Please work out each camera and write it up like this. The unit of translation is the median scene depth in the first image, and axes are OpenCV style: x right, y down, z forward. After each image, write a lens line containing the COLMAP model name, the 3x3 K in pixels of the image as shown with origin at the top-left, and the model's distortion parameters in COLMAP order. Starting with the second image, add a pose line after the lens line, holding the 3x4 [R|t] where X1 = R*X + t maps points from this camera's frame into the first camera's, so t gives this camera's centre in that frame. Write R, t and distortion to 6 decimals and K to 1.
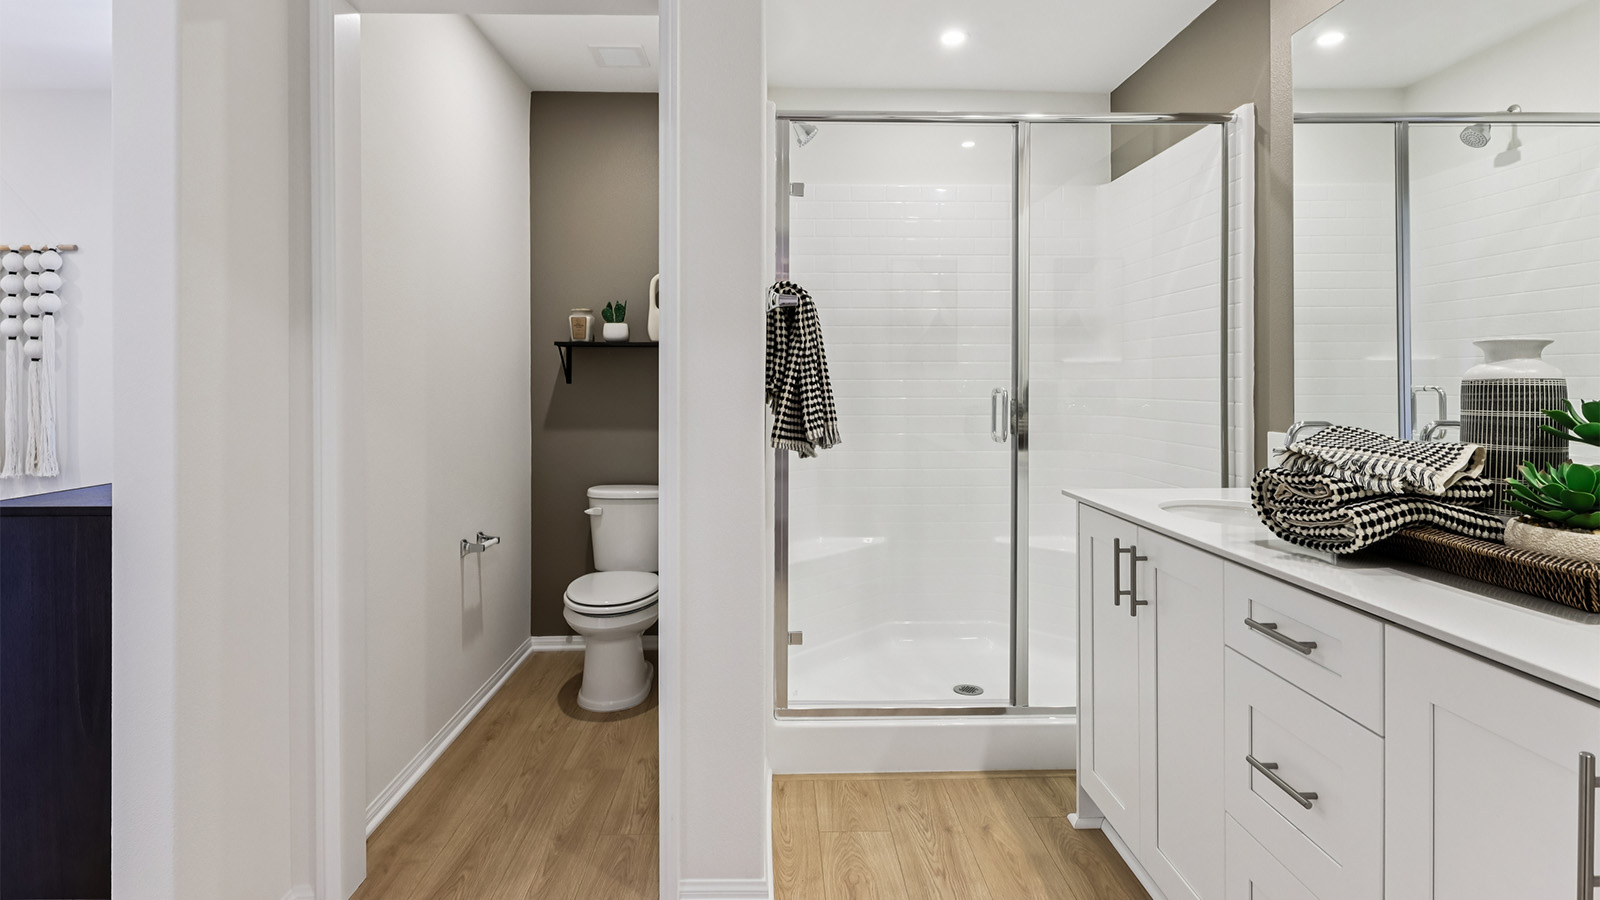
lens RADIAL K [[805.8, 0, 798.1], [0, 805.8, 380.9], [0, 0, 1]] dist [0.014476, -0.011458]
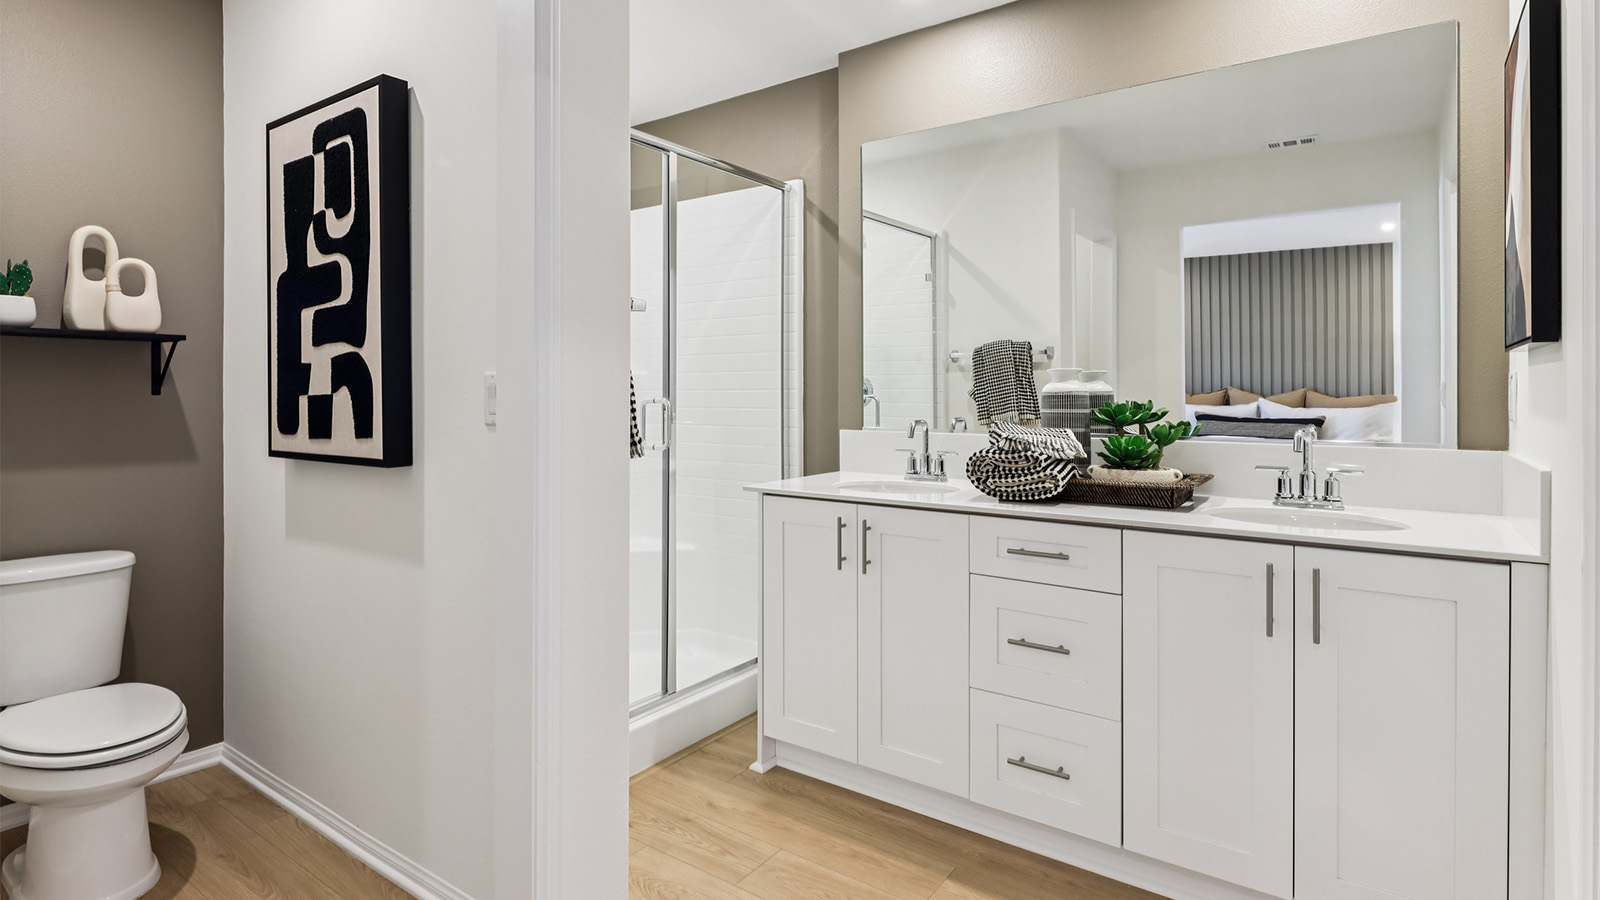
lens RADIAL K [[805.8, 0, 798.1], [0, 805.8, 380.9], [0, 0, 1]] dist [0.014476, -0.011458]
pose [[0.609171, 0.007713, 0.793001, -0.600724], [-0.001043, 0.999960, -0.008924, -0.005830], [-0.793038, 0.004610, 0.609155, 0.259778]]
